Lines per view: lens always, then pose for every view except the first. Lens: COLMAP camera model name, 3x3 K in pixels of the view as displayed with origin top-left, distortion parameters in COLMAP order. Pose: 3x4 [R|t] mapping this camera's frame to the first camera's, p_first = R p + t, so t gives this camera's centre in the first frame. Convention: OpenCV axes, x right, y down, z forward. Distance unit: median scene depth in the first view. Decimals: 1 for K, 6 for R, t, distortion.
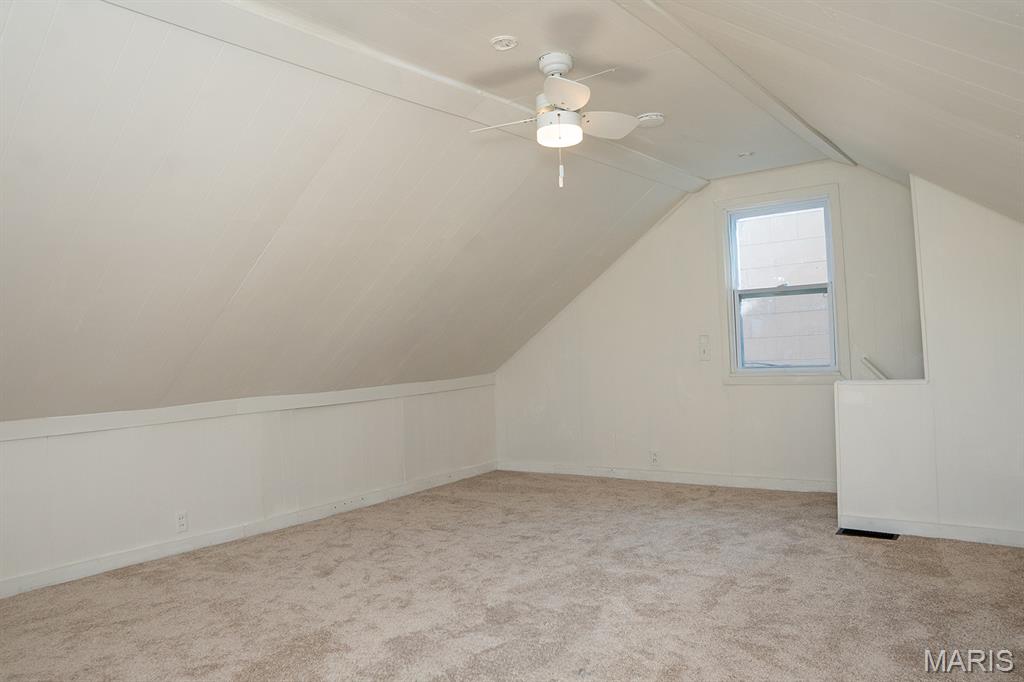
lens RADIAL K [[748.5, 0, 513.2], [0, 748.5, 316.6], [0, 0, 1]] dist [-0.076139, 0.039642]
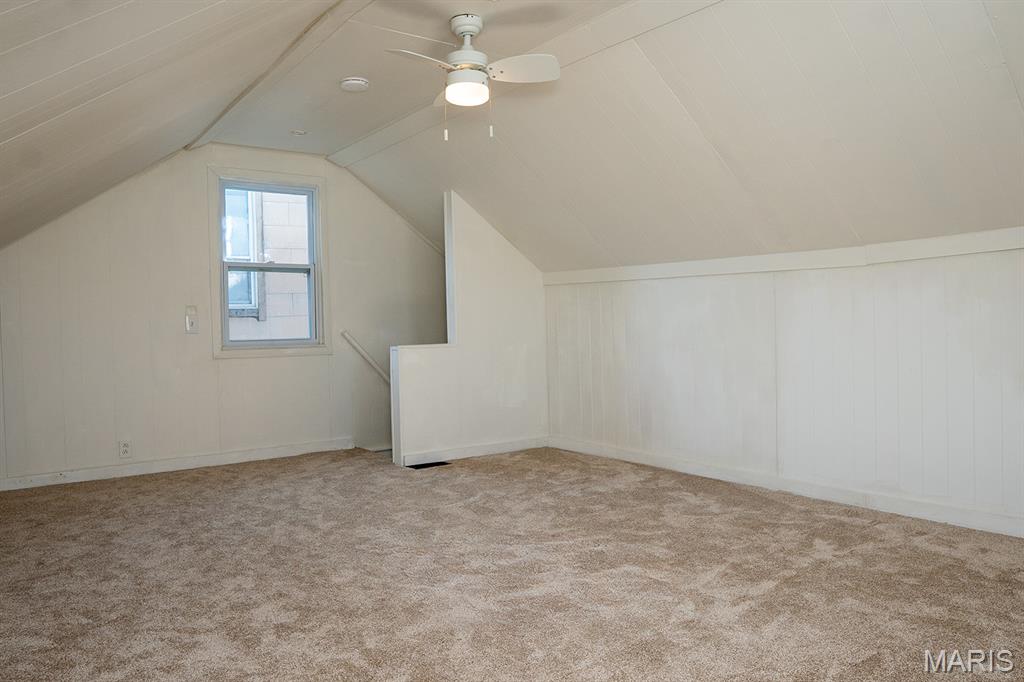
lens RADIAL K [[748.5, 0, 513.2], [0, 748.5, 316.6], [0, 0, 1]] dist [-0.076139, 0.039642]
pose [[0.283989, 0.044590, 0.957790, -0.551905], [-0.029793, 0.998846, -0.037668, 0.065562], [-0.958364, -0.017838, 0.284990, 0.386291]]
